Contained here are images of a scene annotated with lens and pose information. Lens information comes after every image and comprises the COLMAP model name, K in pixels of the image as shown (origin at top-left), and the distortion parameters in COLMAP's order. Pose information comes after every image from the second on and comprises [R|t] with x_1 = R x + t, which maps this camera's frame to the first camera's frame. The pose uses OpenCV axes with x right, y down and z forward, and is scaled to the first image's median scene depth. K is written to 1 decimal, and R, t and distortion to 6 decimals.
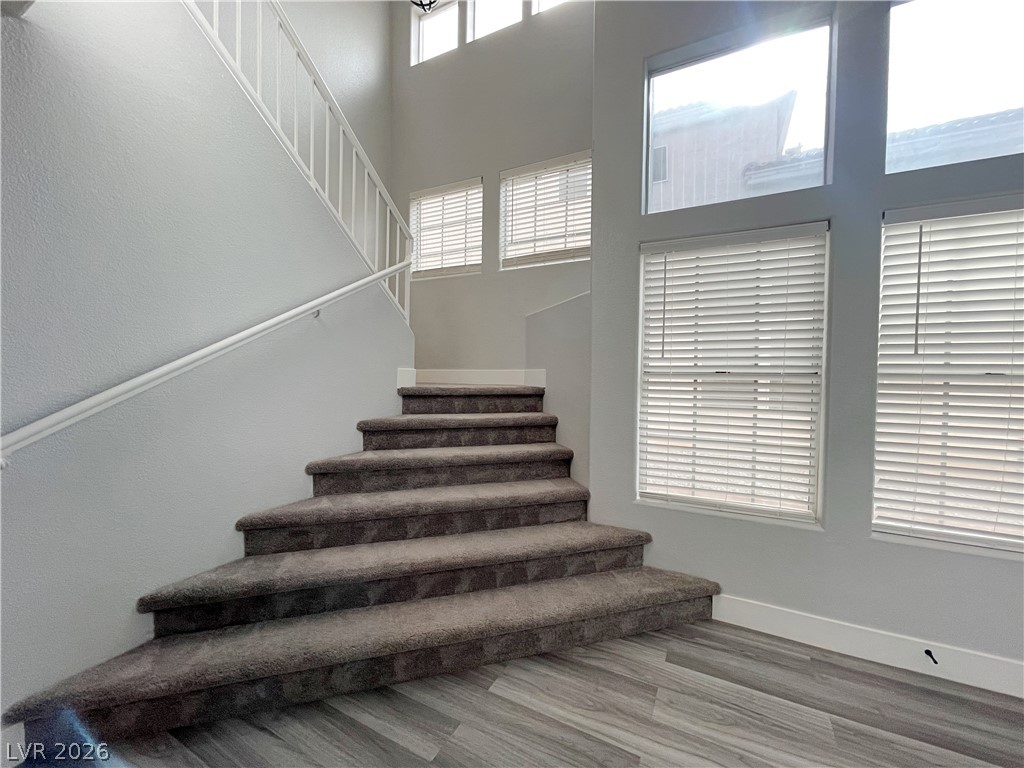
lens RADIAL K [[410.5, 0, 519.3], [0, 410.5, 383.3], [0, 0, 1]] dist [-0.000989, 0.000352]
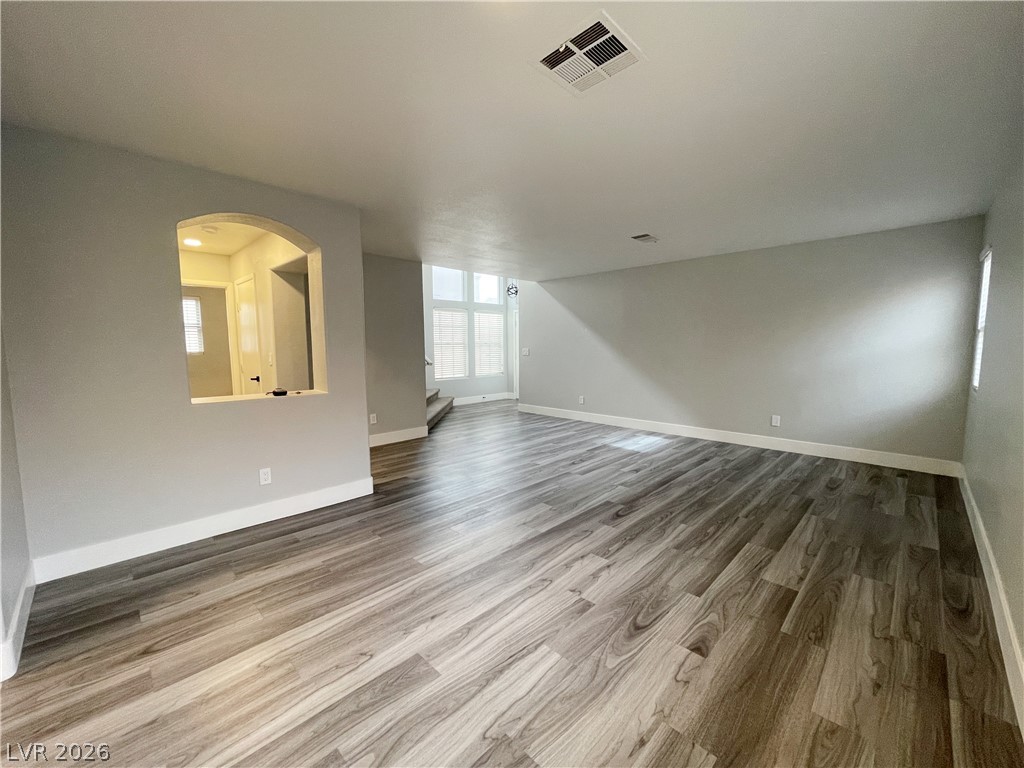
lens RADIAL K [[410.5, 0, 515.2], [0, 410.5, 386.3], [0, 0, 1]] dist [-0.000989, 0.000352]
pose [[0.301639, -0.113641, 0.946625, -2.672459], [0.029944, 0.993510, 0.109729, -0.028716], [-0.952952, -0.004753, 0.303085, -0.663301]]
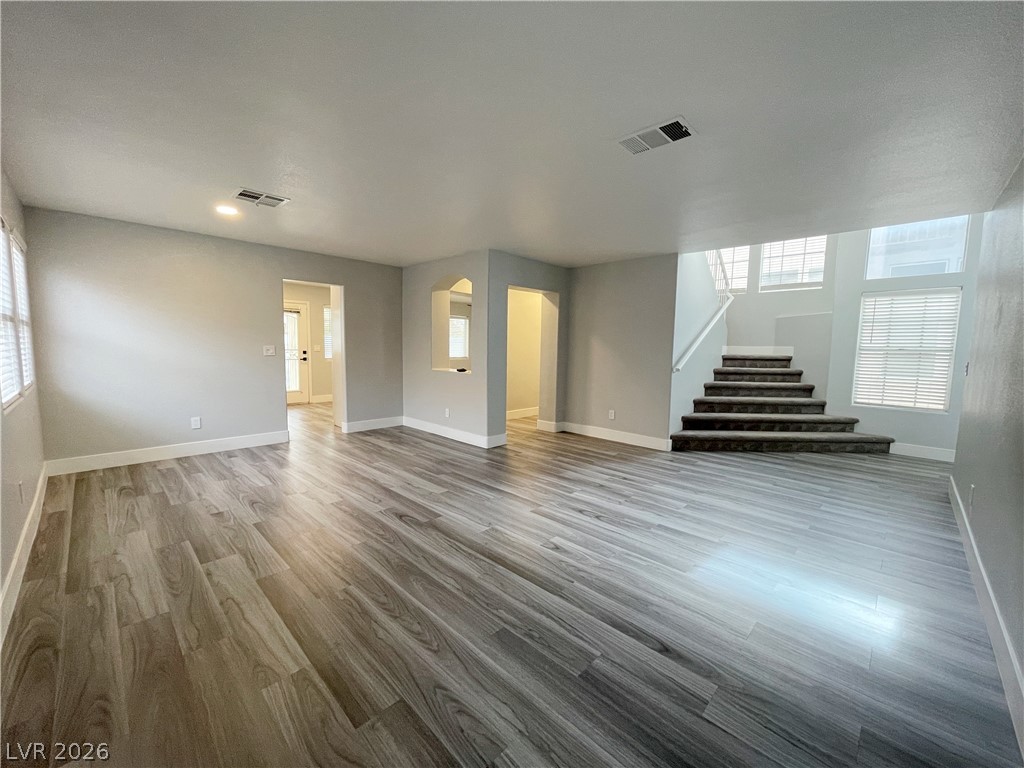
lens RADIAL K [[410.5, 0, 510.3], [0, 410.5, 382.5], [0, 0, 1]] dist [-0.000989, 0.000352]
pose [[0.954755, 0.029543, -0.295923, -0.801871], [-0.010285, 0.997738, 0.066426, 0.025027], [0.297217, -0.060377, 0.952899, -1.622079]]
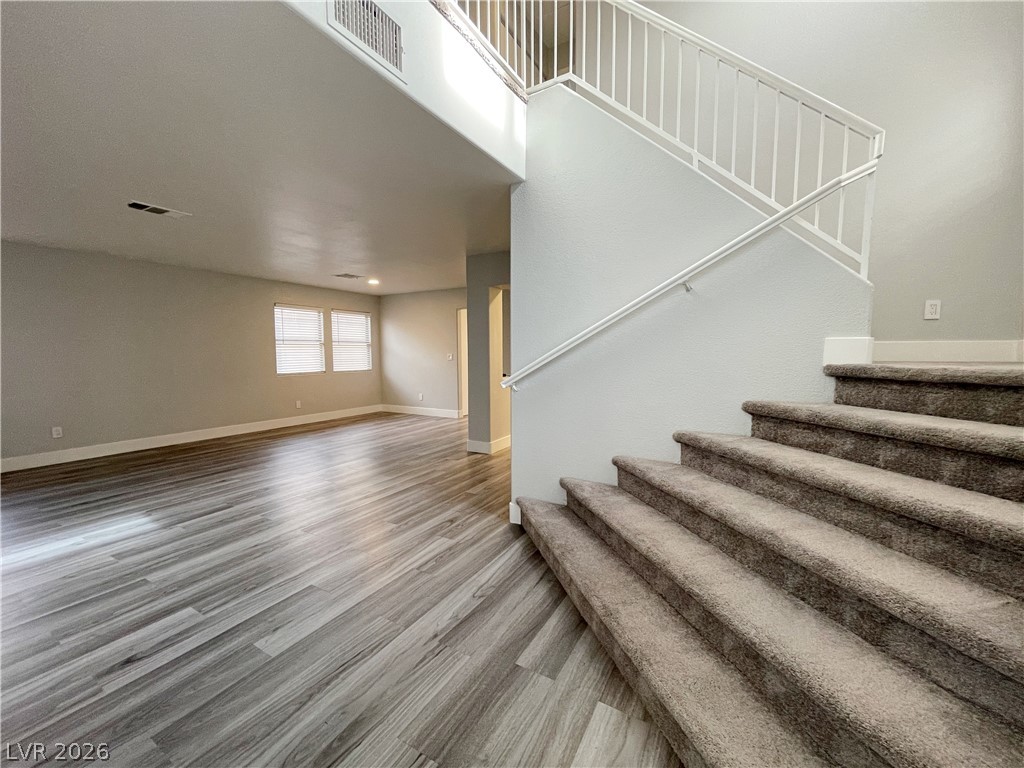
lens RADIAL K [[410.5, 0, 517.6], [0, 410.5, 389.7], [0, 0, 1]] dist [-0.000989, 0.000352]
pose [[-0.045302, 0.076790, -0.996018, 0.487284], [-0.025967, 0.996614, 0.078017, 0.012799], [0.998636, 0.029398, -0.043155, 0.546542]]
